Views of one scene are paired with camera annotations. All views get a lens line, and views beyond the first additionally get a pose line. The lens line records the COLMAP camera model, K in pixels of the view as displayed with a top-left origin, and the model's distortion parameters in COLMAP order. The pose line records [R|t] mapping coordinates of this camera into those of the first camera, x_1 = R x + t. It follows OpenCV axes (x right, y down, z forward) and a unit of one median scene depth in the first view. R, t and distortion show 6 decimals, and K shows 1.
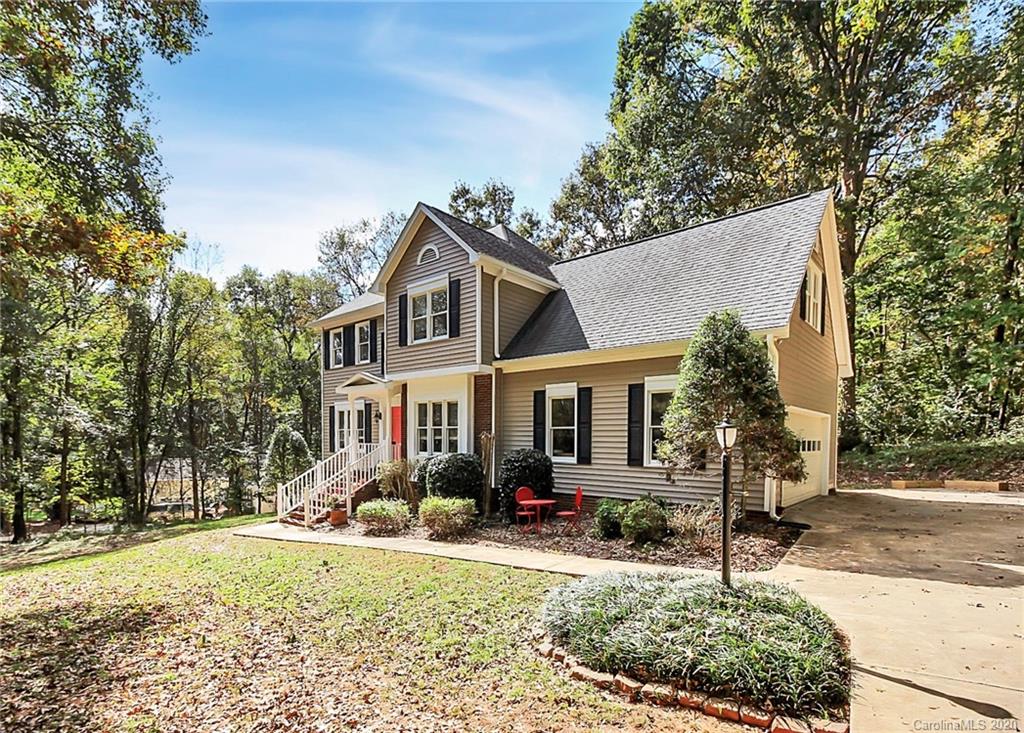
lens RADIAL K [[501.5, 0, 527.4], [0, 501.5, 451.0], [0, 0, 1]] dist [-0.003766, -0.000300]
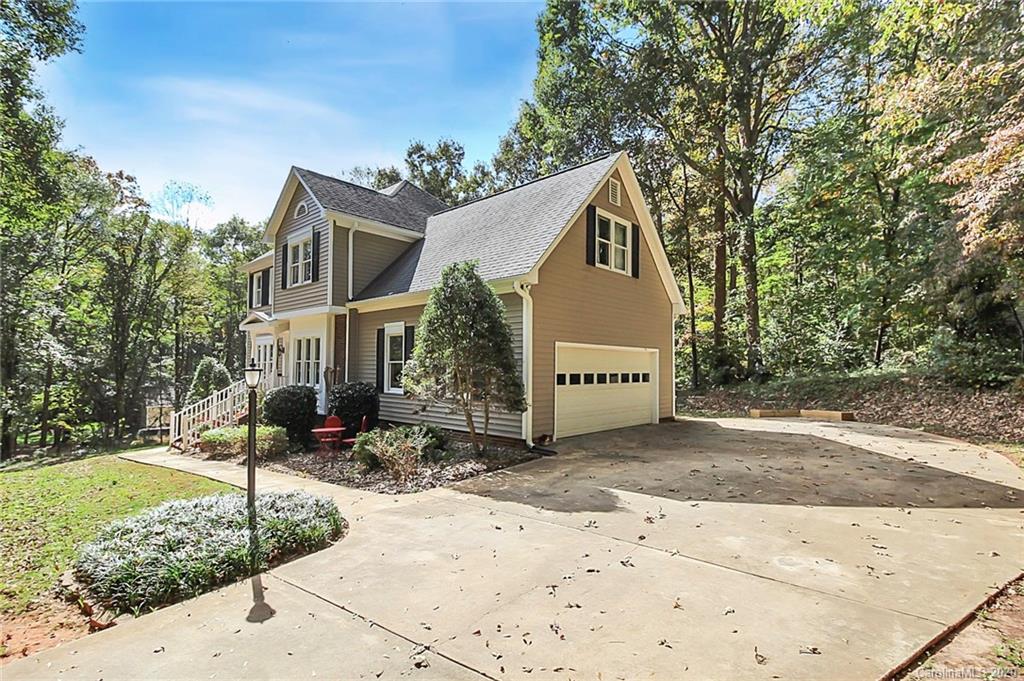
lens RADIAL K [[473.8, 0, 511.2], [0, 473.8, 346.9], [0, 0, 1]] dist [-0.003807, -0.009565]
pose [[0.999344, -0.002251, -0.036140, 0.291306], [-0.000289, 0.997537, -0.070135, -0.004795], [0.036208, 0.070100, 0.996883, -0.032894]]
